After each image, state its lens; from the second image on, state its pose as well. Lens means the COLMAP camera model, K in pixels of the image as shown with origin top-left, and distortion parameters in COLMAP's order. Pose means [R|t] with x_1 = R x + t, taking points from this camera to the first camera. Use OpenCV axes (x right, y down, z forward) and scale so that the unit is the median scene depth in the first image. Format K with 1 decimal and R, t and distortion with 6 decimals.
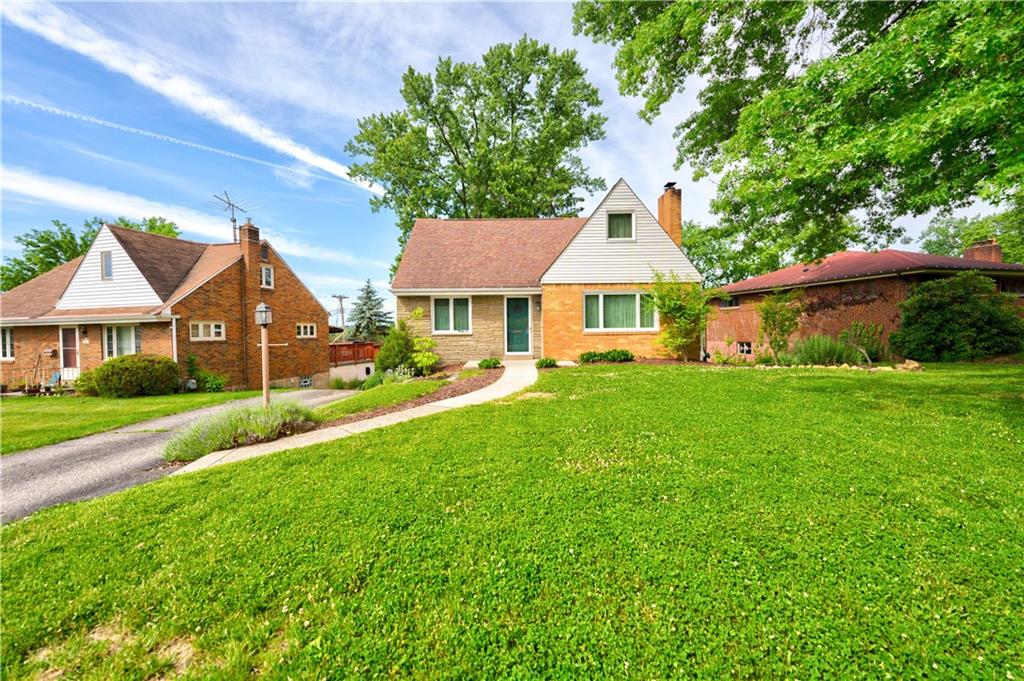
lens RADIAL K [[410.6, 0, 511.8], [0, 410.6, 340.8], [0, 0, 1]] dist [0.014042, -0.001360]
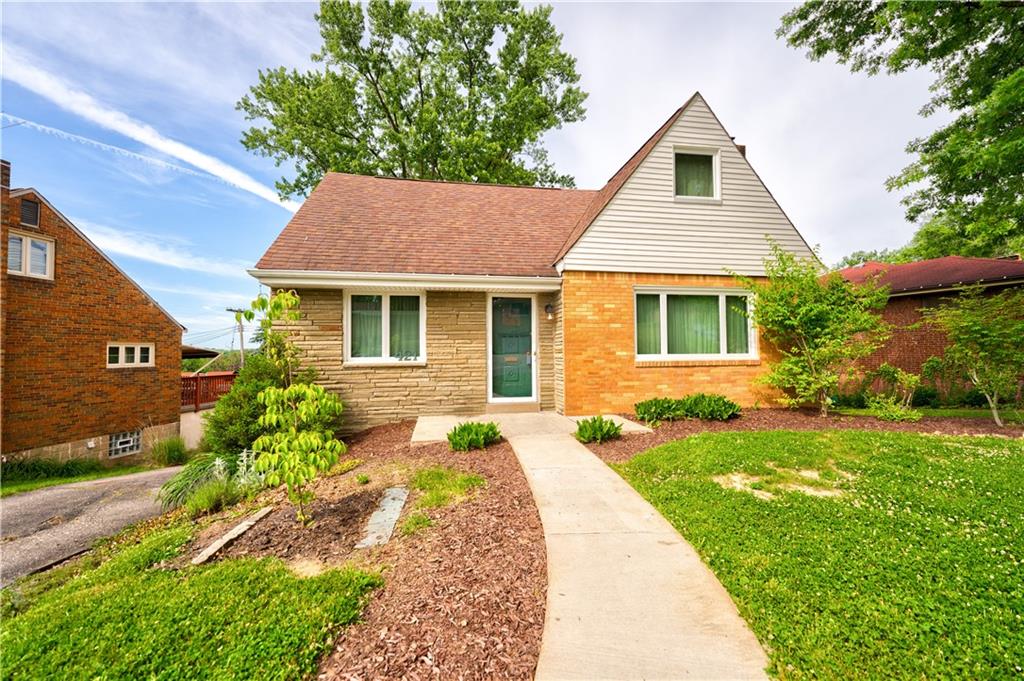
lens RADIAL K [[410.6, 0, 512.5], [0, 410.6, 335.9], [0, 0, 1]] dist [0.014042, -0.001360]
pose [[0.987550, 0.010162, 0.156978, -0.067087], [0.000354, 0.997765, -0.066819, -0.016639], [-0.157306, 0.066043, 0.985339, 0.444484]]
